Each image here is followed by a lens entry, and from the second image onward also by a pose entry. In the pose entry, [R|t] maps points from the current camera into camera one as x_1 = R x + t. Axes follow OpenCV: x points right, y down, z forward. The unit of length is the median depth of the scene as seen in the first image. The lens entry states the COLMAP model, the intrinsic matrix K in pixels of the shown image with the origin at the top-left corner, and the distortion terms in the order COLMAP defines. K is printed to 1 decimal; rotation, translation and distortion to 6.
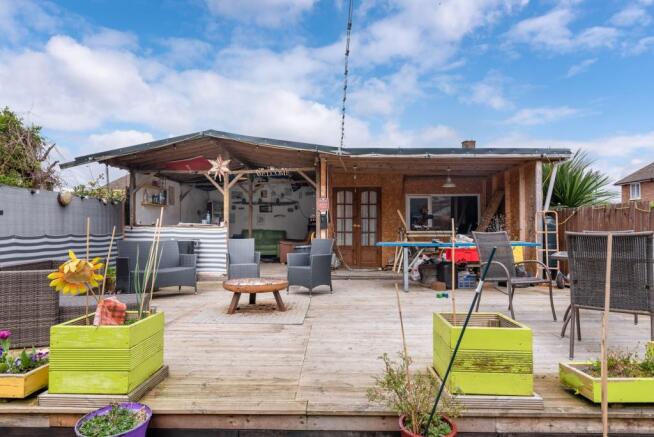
lens RADIAL K [[383.0, 0, 328.2], [0, 383.0, 216.7], [0, 0, 1]] dist [-0.001306, -0.002923]
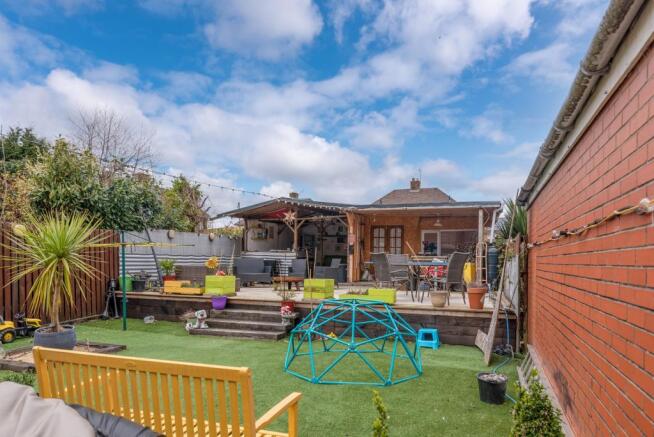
lens RADIAL K [[439.2, 0, 326.5], [0, 439.2, 218.8], [0, 0, 1]] dist [0.003796, 0.000231]
pose [[0.937485, -0.019564, -0.347476, 0.507443], [-0.001508, 0.998181, -0.060271, -0.003594], [0.348023, 0.057027, 0.935750, -0.713252]]
